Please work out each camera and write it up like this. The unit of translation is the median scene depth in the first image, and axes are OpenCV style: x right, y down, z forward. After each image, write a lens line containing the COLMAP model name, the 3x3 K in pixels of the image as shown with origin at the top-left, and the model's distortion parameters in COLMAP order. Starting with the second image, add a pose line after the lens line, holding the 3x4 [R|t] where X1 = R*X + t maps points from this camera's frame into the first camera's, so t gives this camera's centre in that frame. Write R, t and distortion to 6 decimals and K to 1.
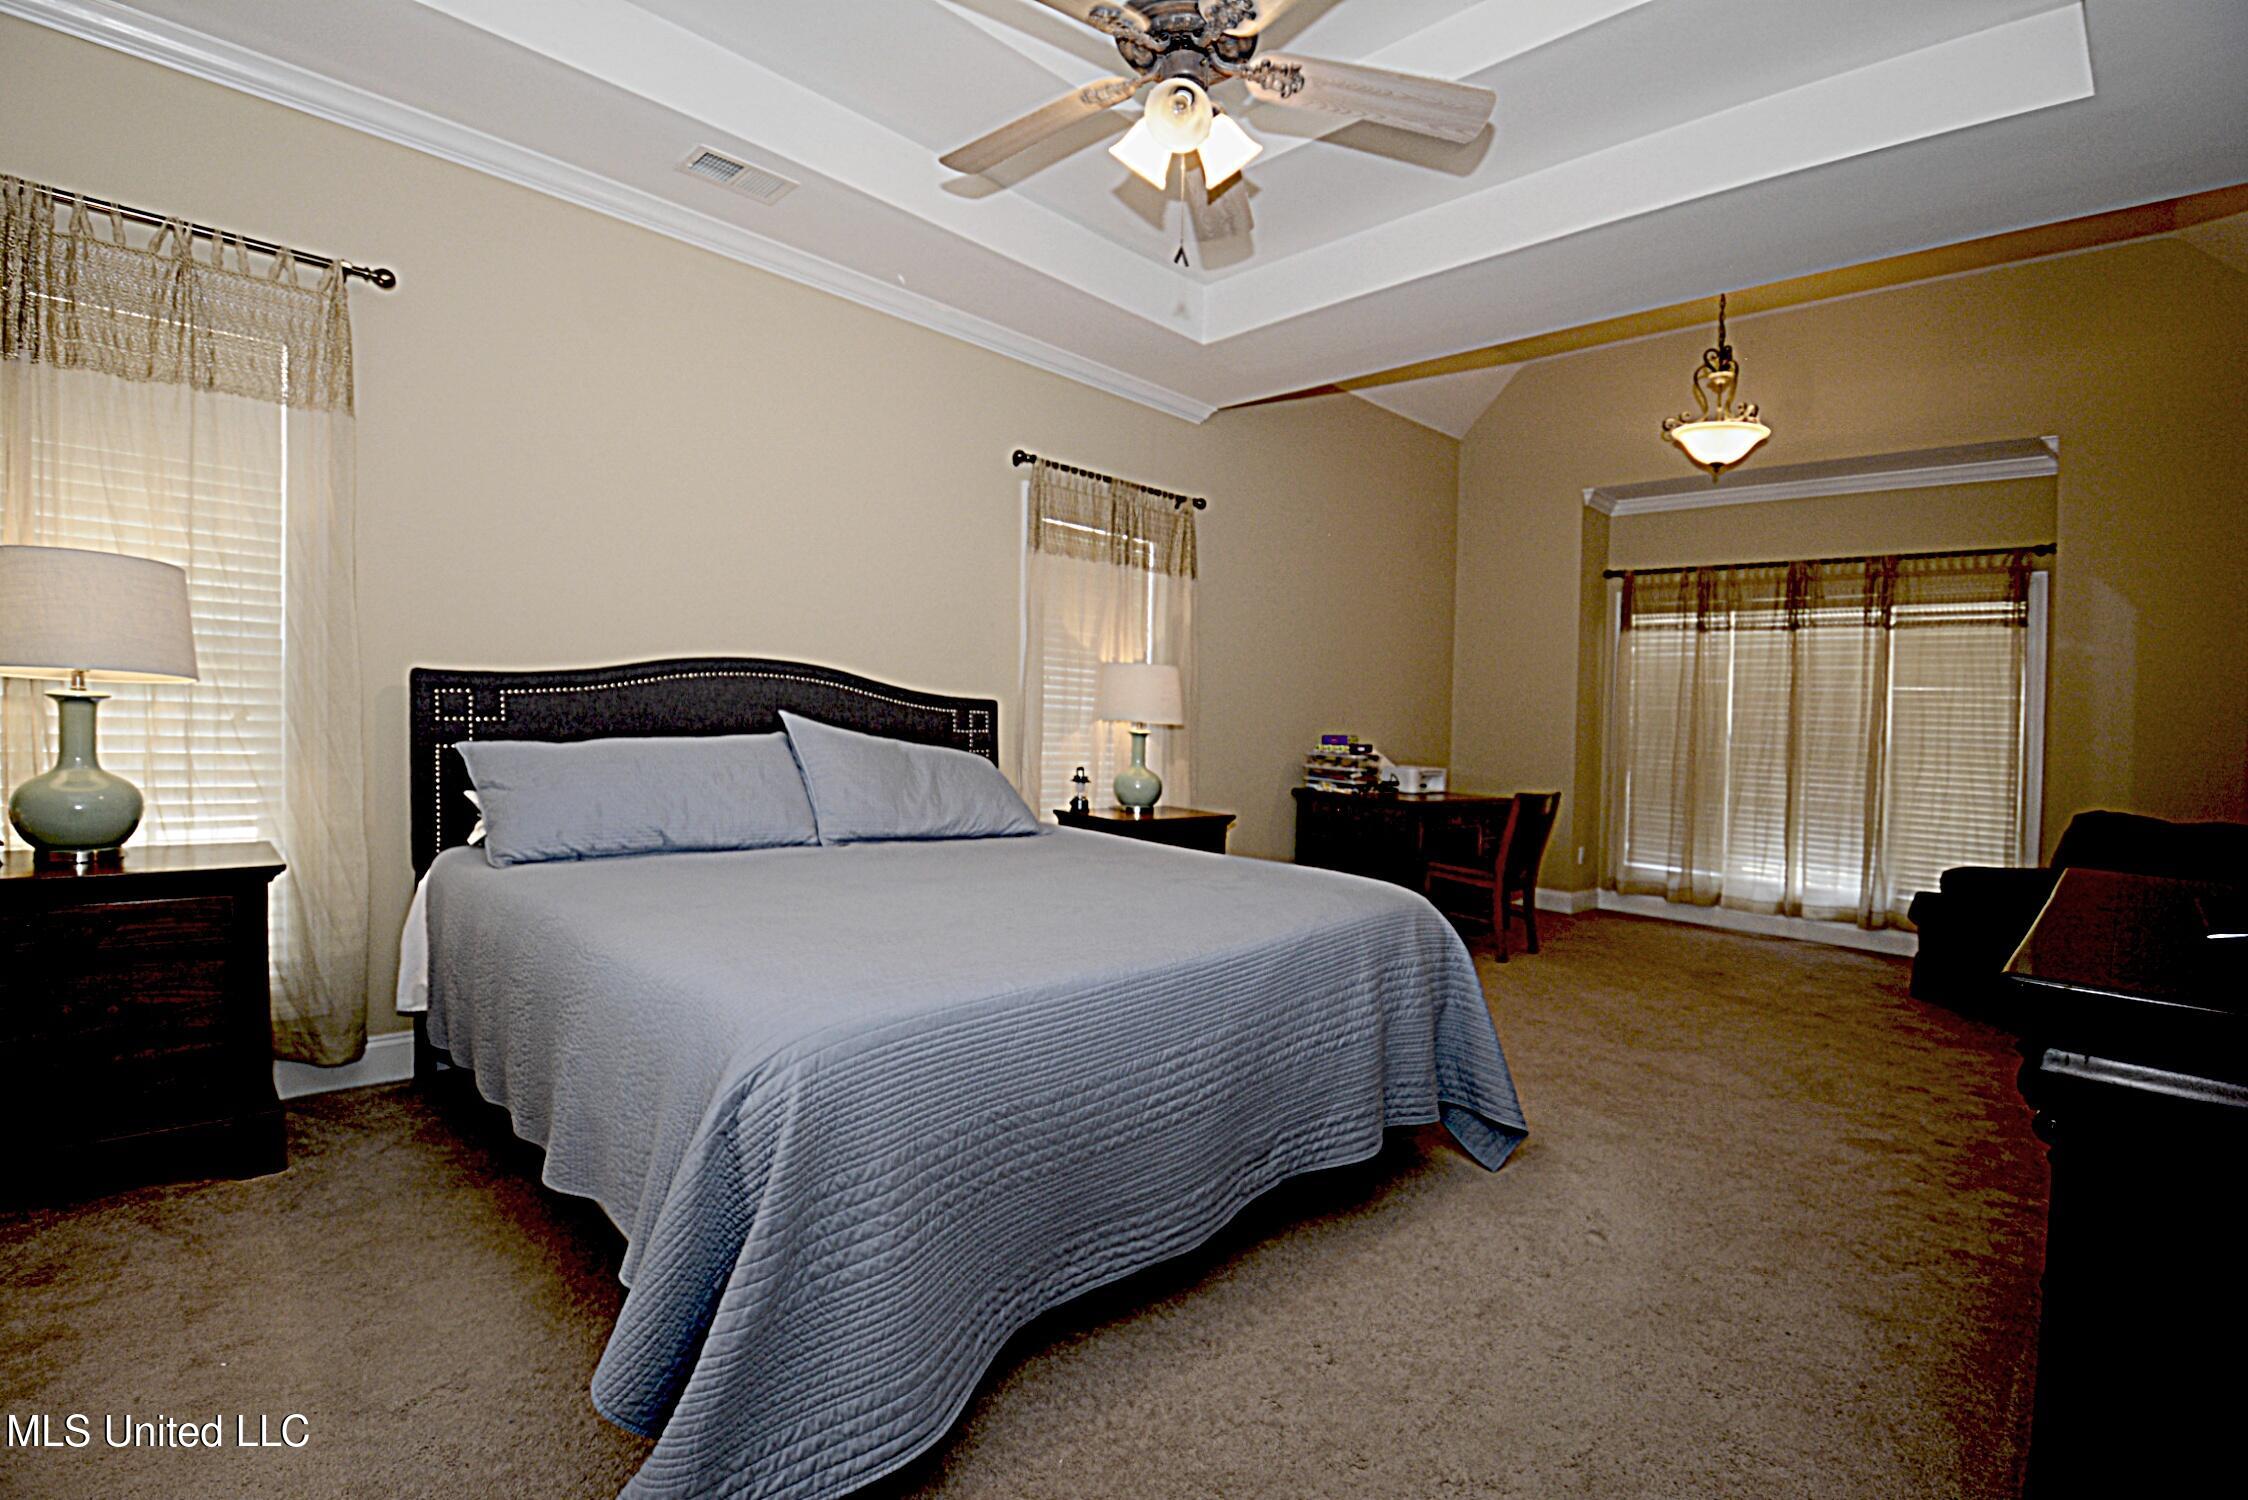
lens RADIAL K [[999.0, 0, 1110.7], [0, 999.0, 744.4], [0, 0, 1]] dist [-0.008172, -0.012466]
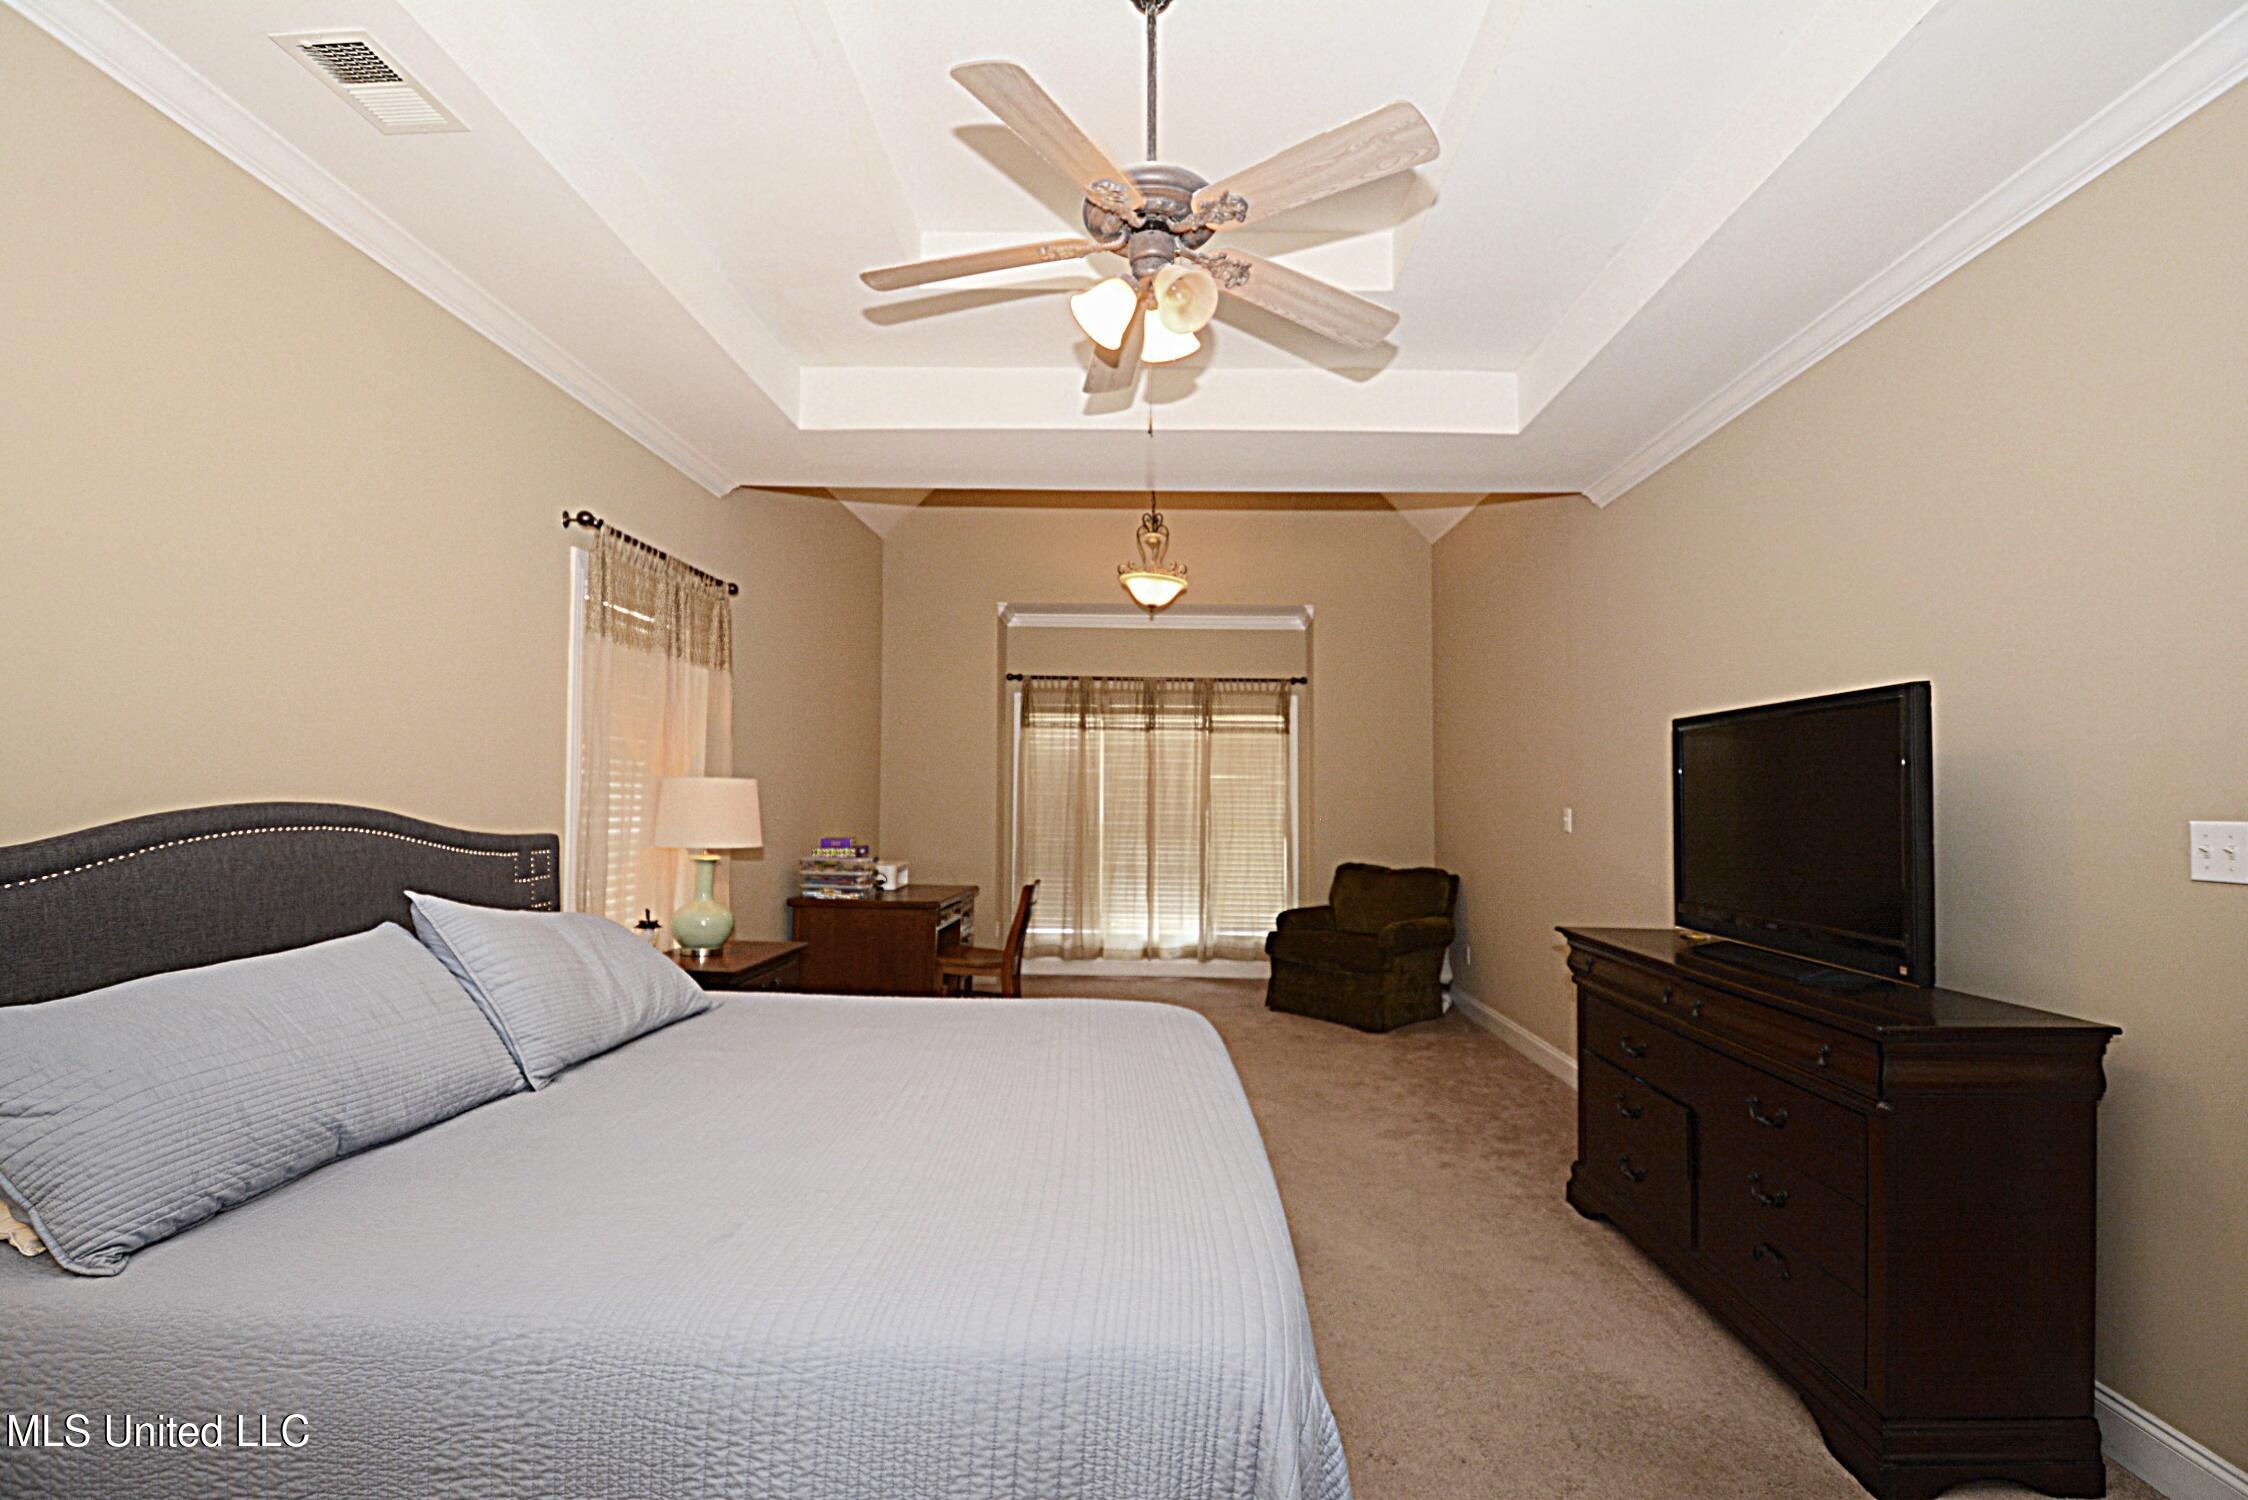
lens RADIAL K [[999.0, 0, 1121.5], [0, 999.0, 730.7], [0, 0, 1]] dist [-0.008172, -0.012466]
pose [[0.720243, 0.014141, 0.693577, -0.230008], [0.037341, 0.997553, -0.059115, -0.042605], [-0.692716, 0.068477, 0.717952, 0.110772]]
